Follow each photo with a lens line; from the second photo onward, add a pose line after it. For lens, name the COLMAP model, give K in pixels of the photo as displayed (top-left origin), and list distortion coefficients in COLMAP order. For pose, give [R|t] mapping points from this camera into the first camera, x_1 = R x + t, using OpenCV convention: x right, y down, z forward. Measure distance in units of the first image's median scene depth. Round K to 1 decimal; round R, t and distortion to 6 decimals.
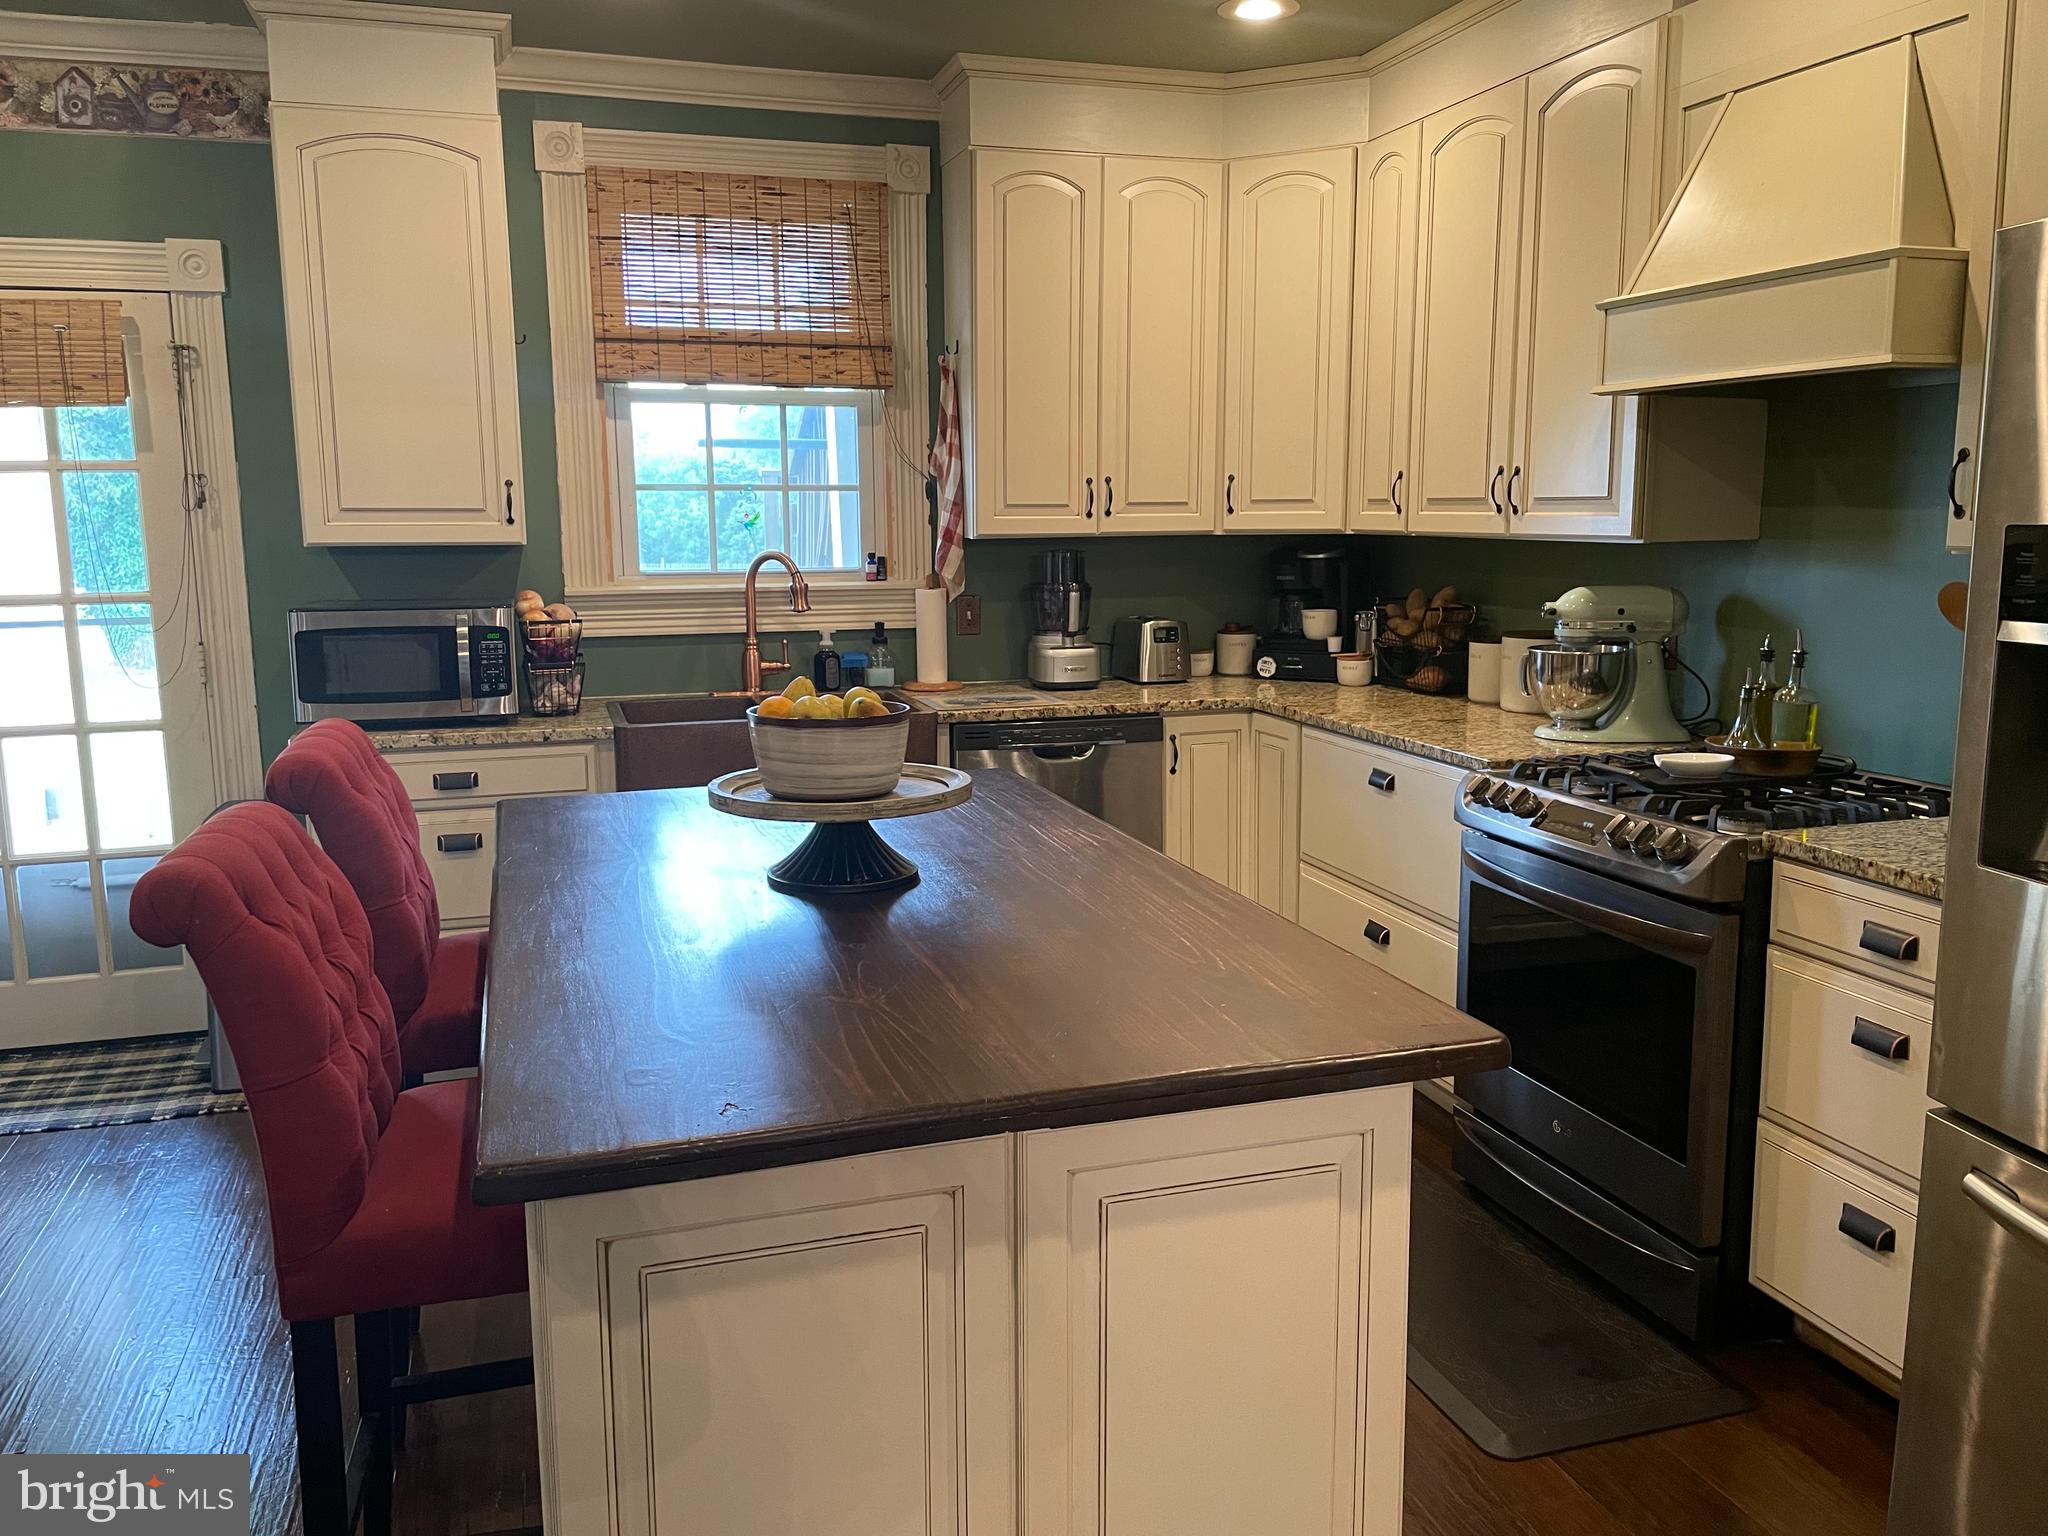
lens RADIAL K [[1556.8, 0, 1020.9], [0, 1556.8, 756.3], [0, 0, 1]] dist [0.097964, -0.134266]
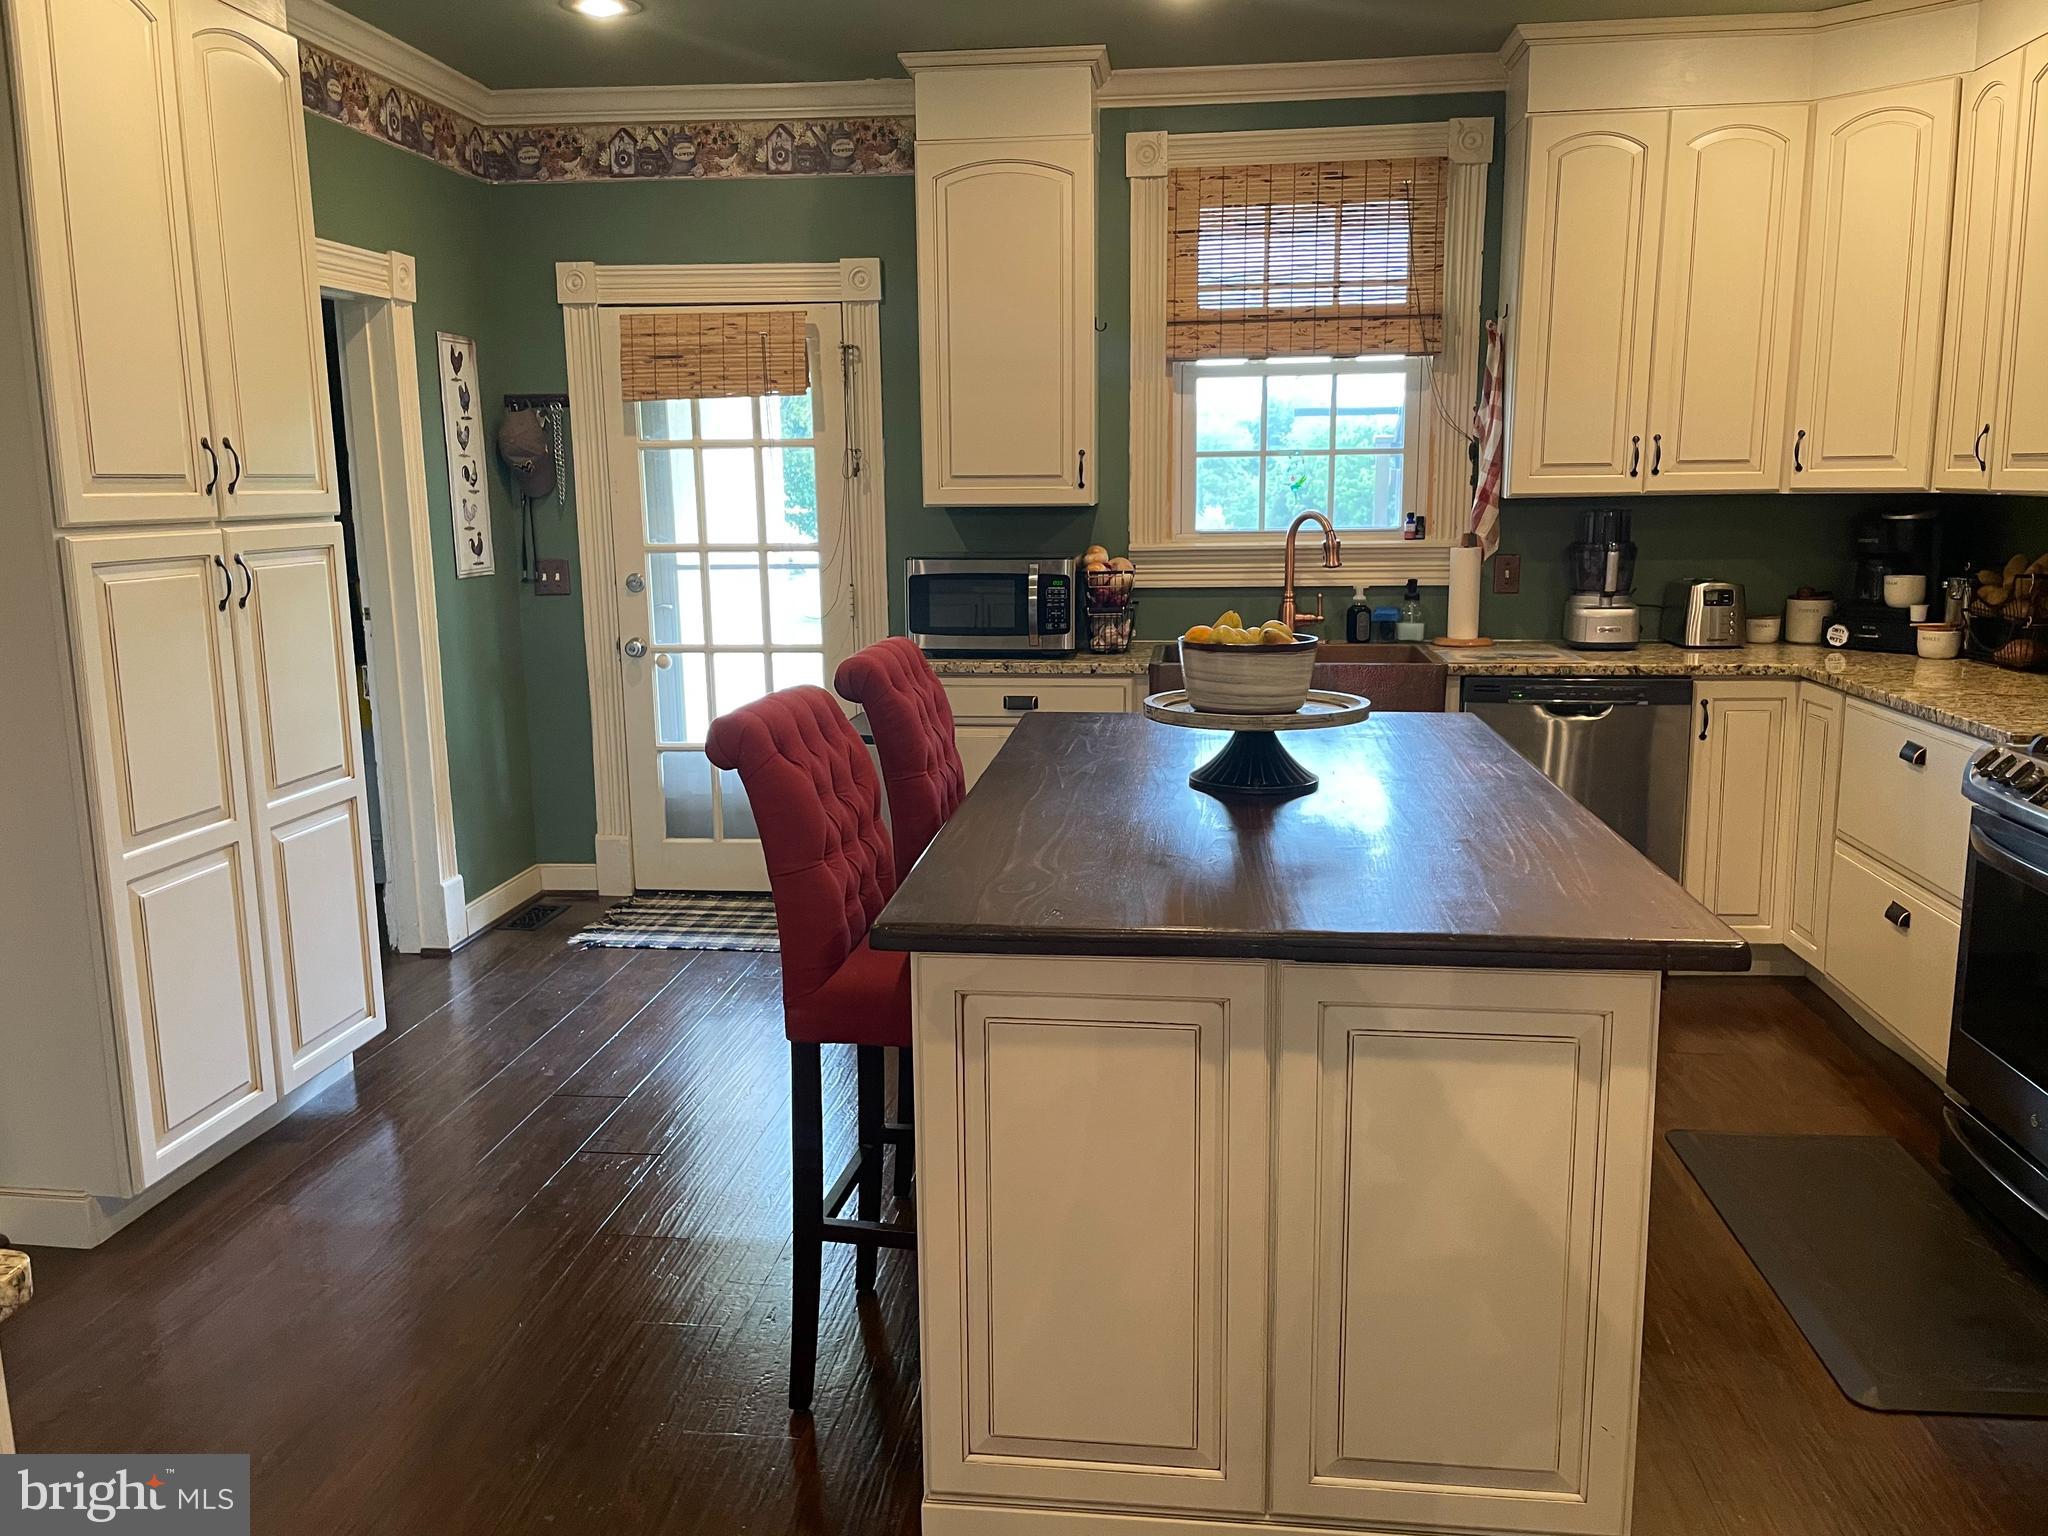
lens RADIAL K [[1573.7, 0, 1024.0], [0, 1573.7, 768.0], [0, 0, 1]] dist [0.105446, -0.147000]
pose [[0.912547, 0.070270, -0.402891, 0.116568], [-0.060696, 0.997489, 0.036498, 0.018857], [0.404444, -0.008852, 0.914520, -0.088018]]
